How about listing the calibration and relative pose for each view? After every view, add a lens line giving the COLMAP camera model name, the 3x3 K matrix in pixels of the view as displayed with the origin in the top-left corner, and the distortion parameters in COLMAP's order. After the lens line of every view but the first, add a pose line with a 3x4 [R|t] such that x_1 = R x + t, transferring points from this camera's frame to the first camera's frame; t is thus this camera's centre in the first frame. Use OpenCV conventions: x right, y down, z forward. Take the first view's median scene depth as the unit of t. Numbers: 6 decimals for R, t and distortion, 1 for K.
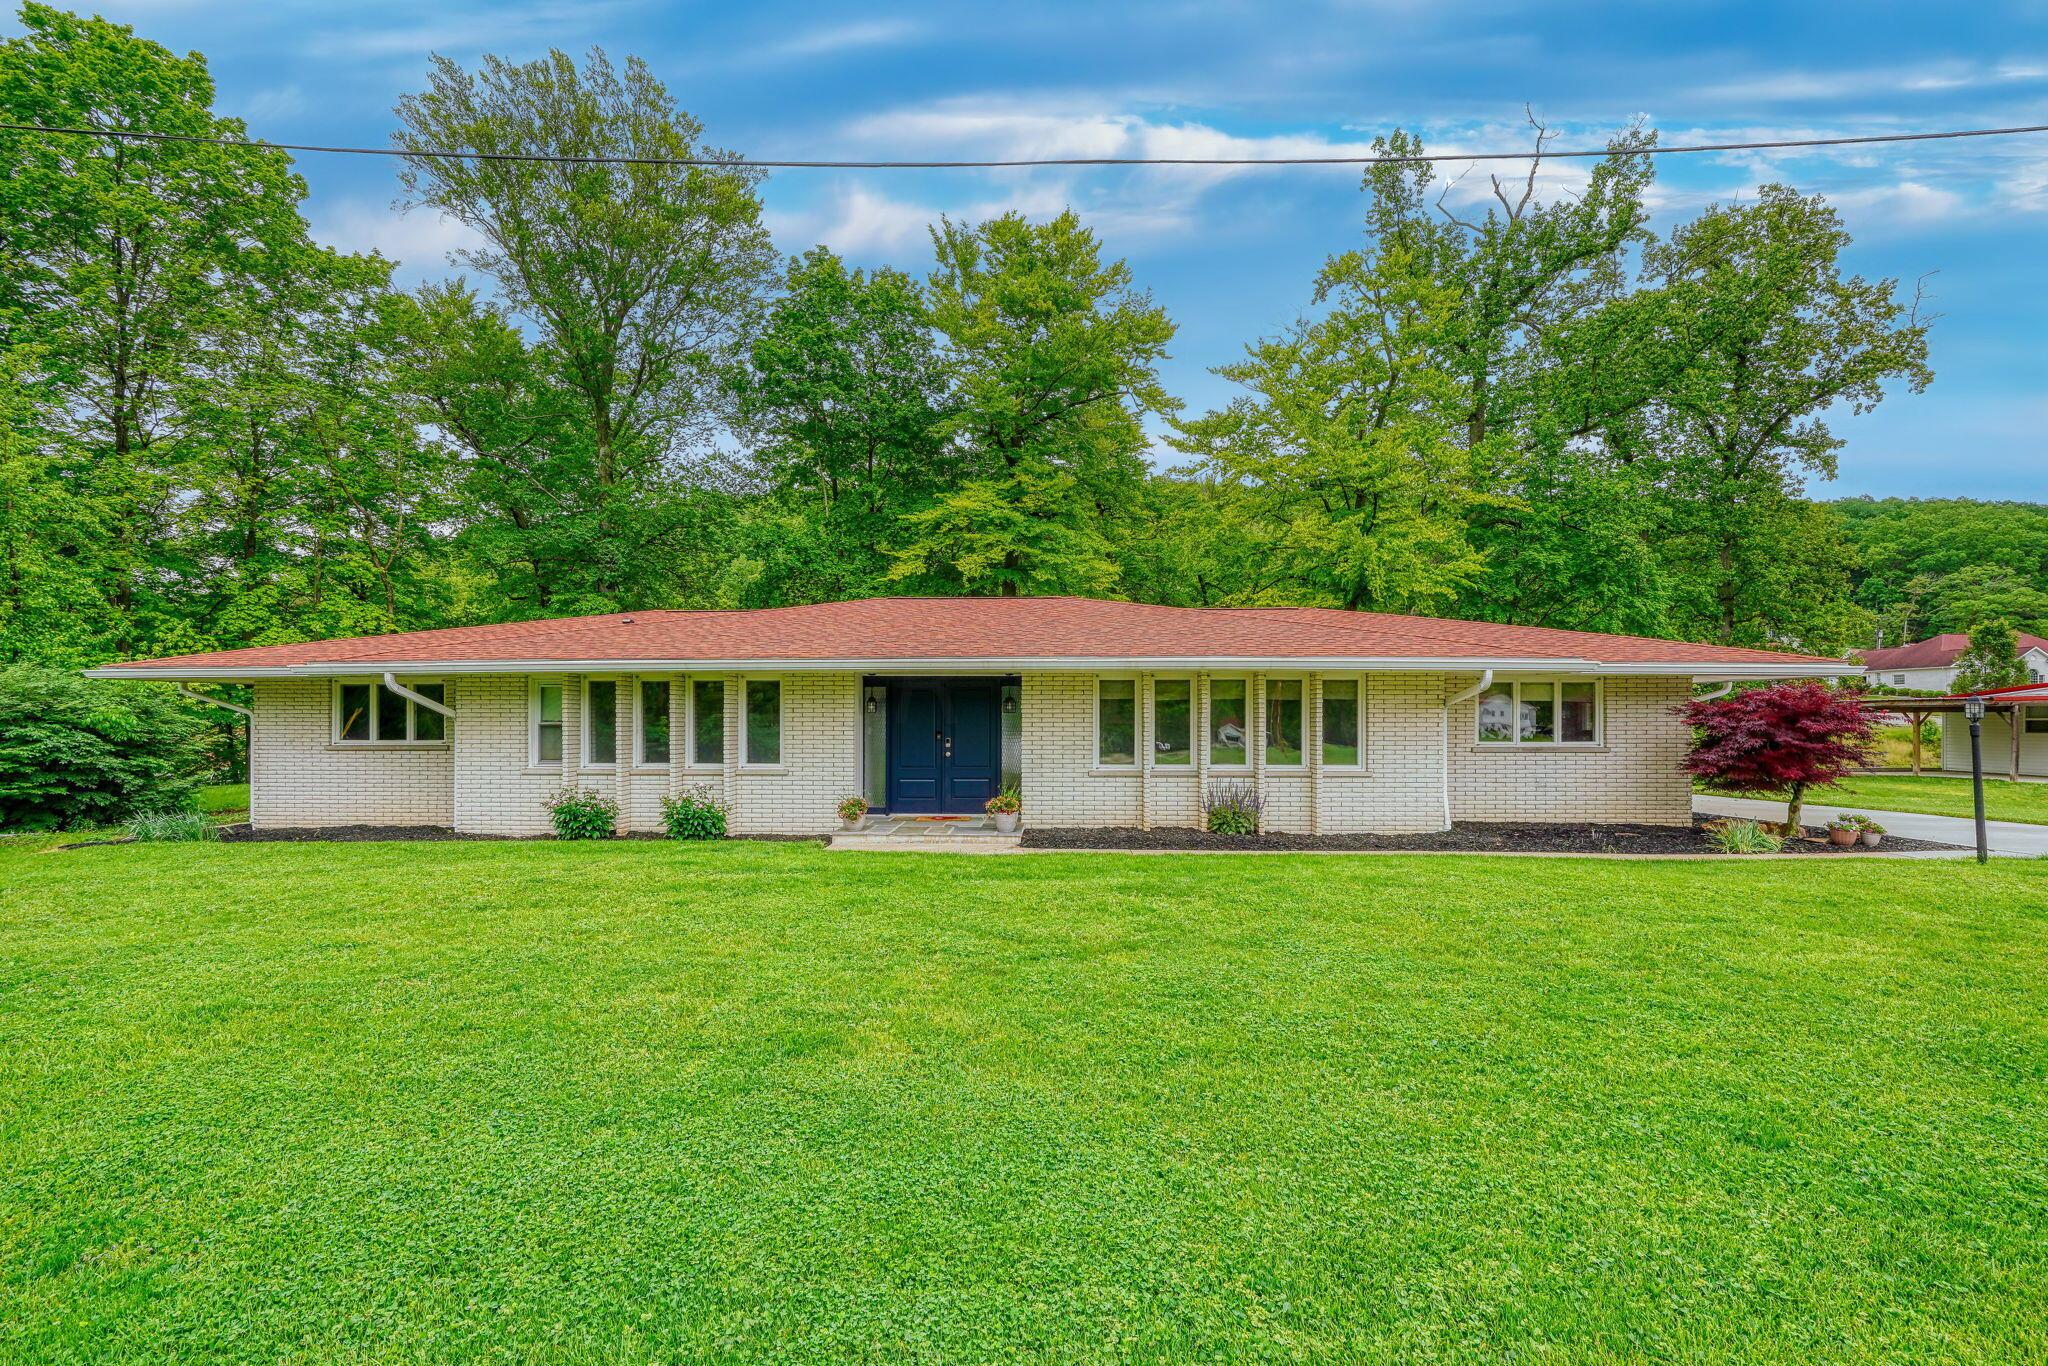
lens RADIAL K [[1050.2, 0, 1024.0], [0, 1050.2, 683.0], [0, 0, 1]] dist [-0.014745, -0.000210]
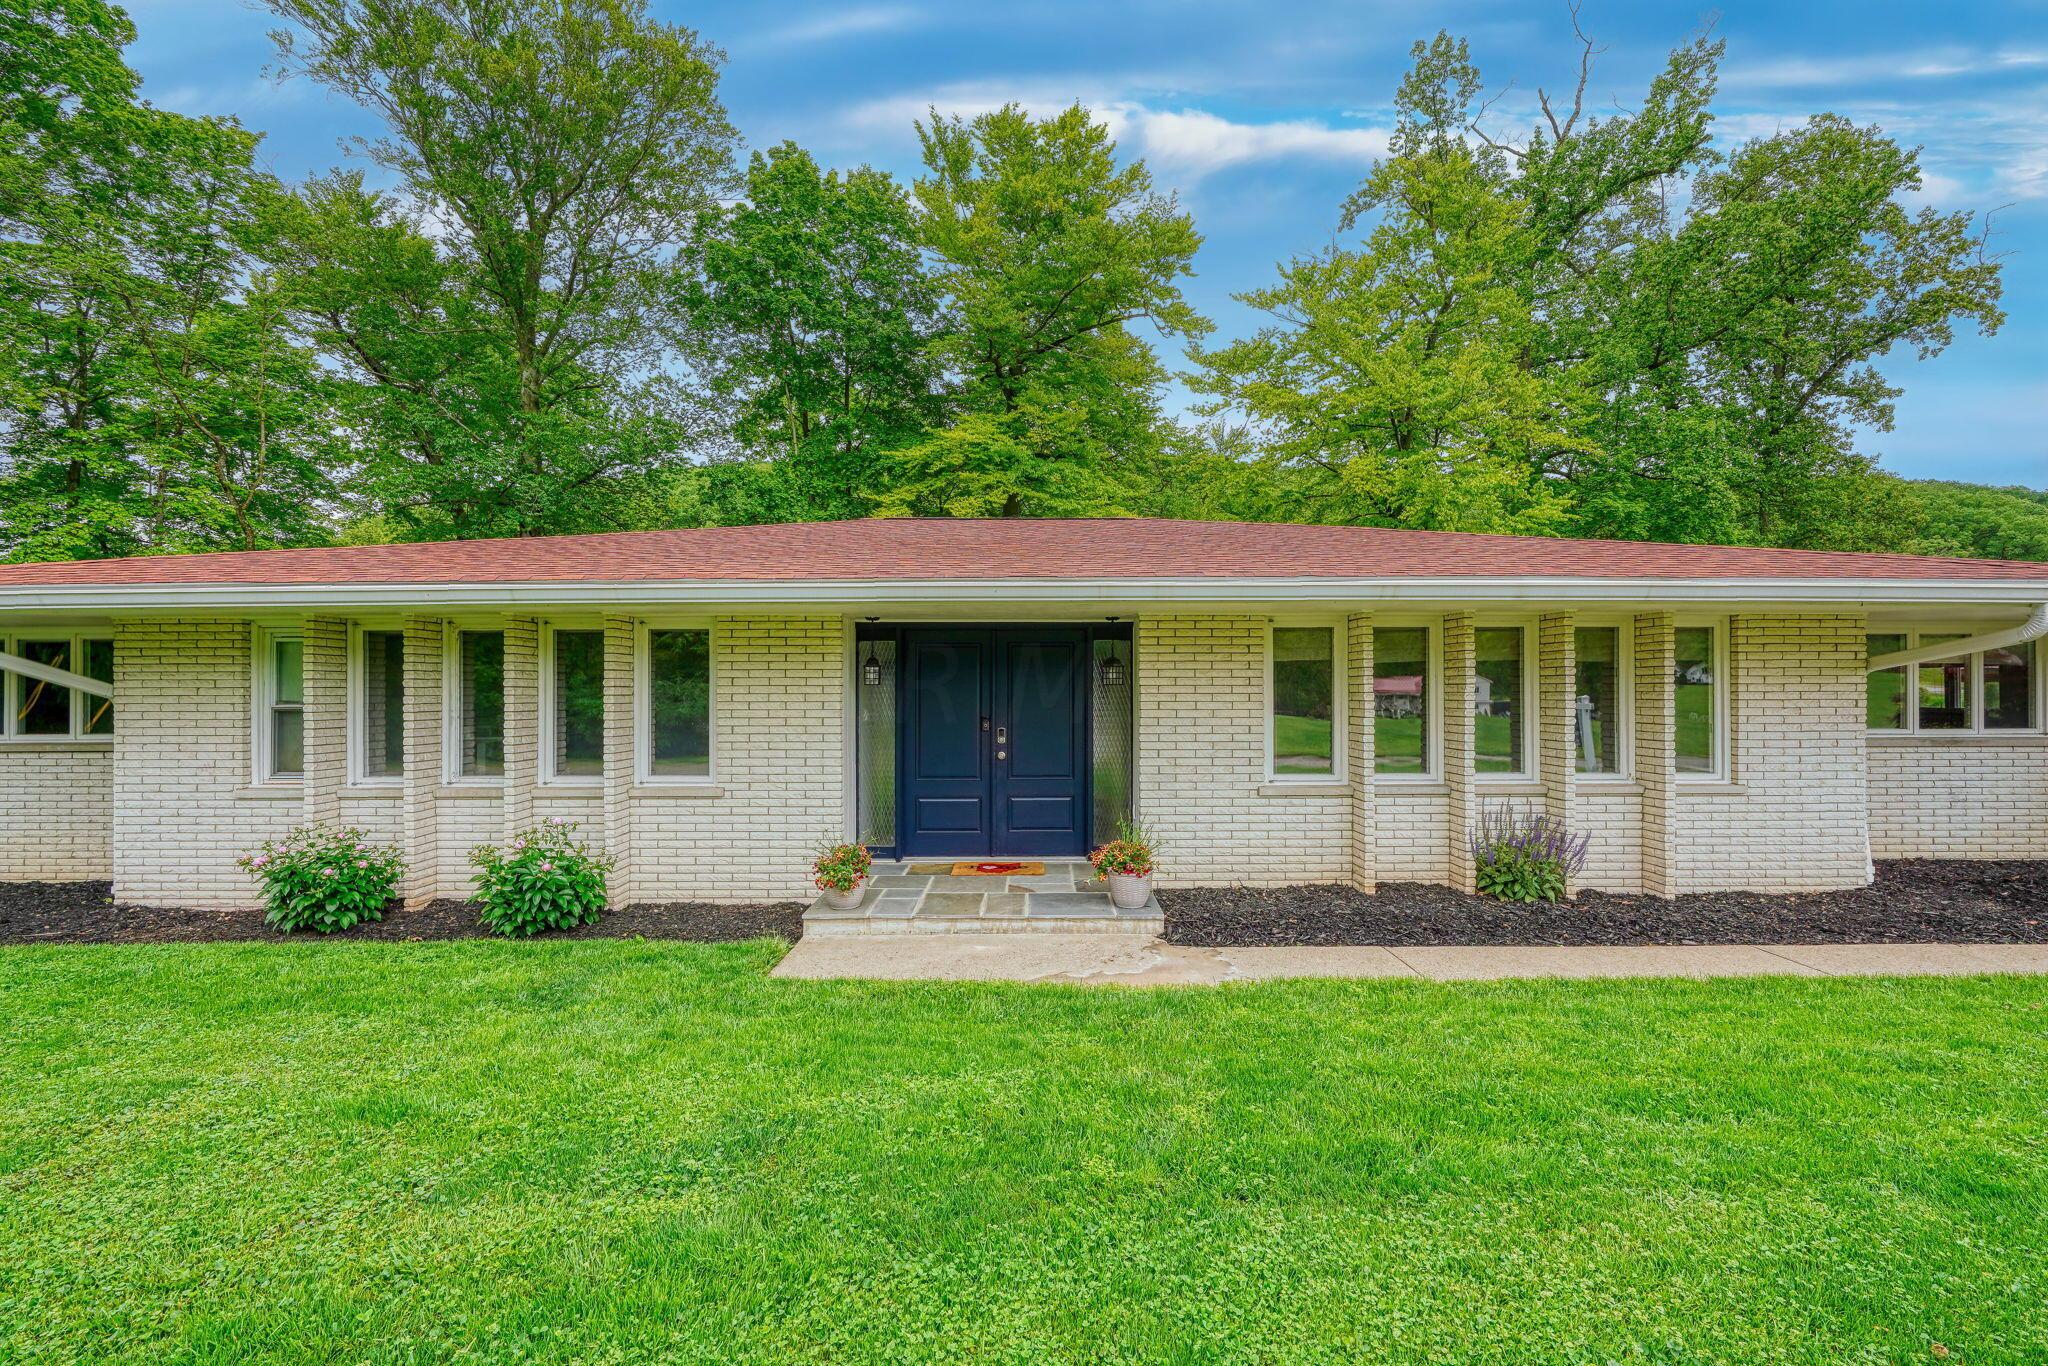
lens RADIAL K [[917.7, 0, 1029.6], [0, 917.7, 662.3], [0, 0, 1]] dist [-0.027898, 0.012579]
pose [[0.998070, -0.001633, 0.062073, -0.044189], [0.001279, 0.999983, 0.005738, 0.006461], [-0.062081, -0.005648, 0.998055, 0.243874]]
